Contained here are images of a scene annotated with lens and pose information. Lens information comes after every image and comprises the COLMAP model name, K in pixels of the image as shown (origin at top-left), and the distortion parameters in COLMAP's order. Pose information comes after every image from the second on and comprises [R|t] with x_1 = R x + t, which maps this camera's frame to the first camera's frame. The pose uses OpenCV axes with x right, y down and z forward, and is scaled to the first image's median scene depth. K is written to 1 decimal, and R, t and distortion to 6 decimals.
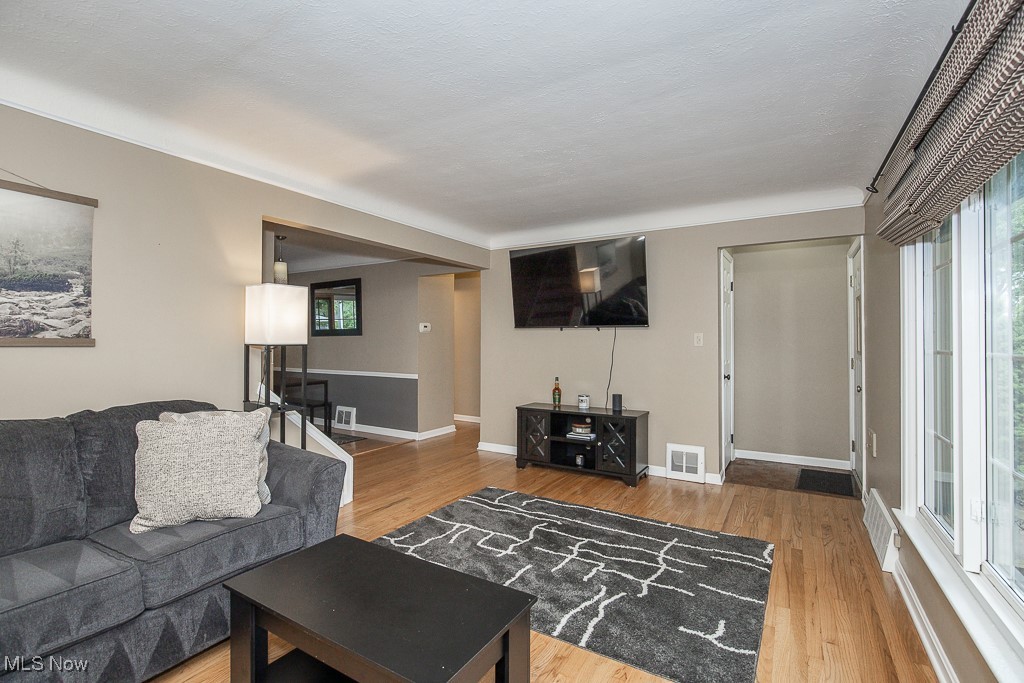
lens RADIAL K [[466.2, 0, 511.6], [0, 466.2, 345.1], [0, 0, 1]] dist [-0.012838, 0.001087]
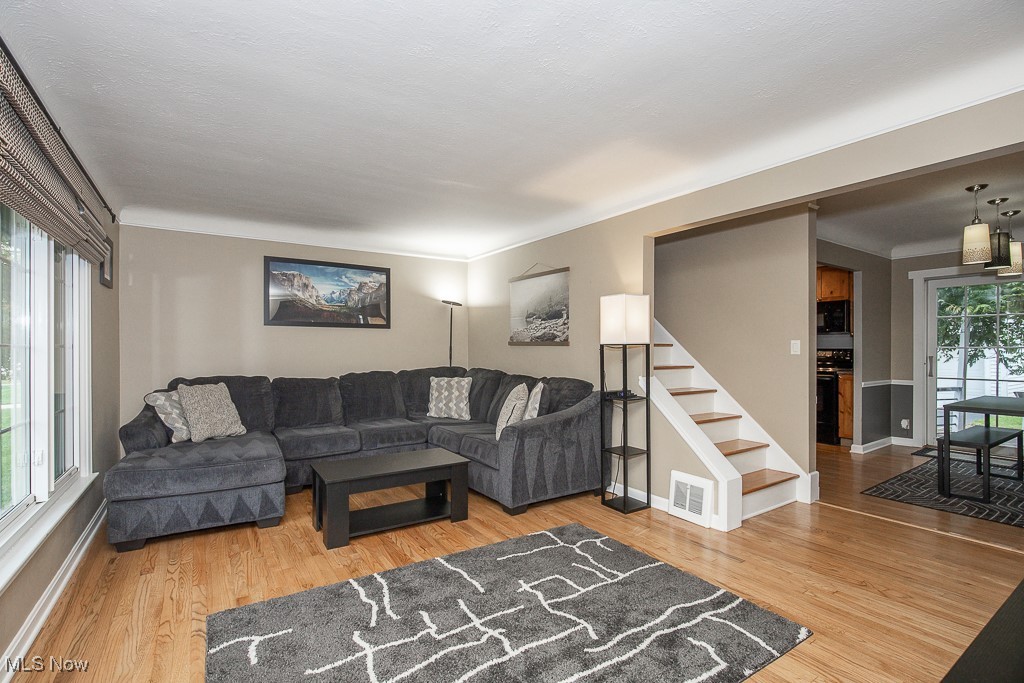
lens RADIAL K [[466.2, 0, 511.6], [0, 466.2, 345.1], [0, 0, 1]] dist [-0.012838, 0.001087]
pose [[-0.419100, -0.008663, -0.907899, 0.840626], [-0.010932, 0.999930, -0.004494, 0.011019], [0.907874, 0.008042, -0.419166, 1.449378]]
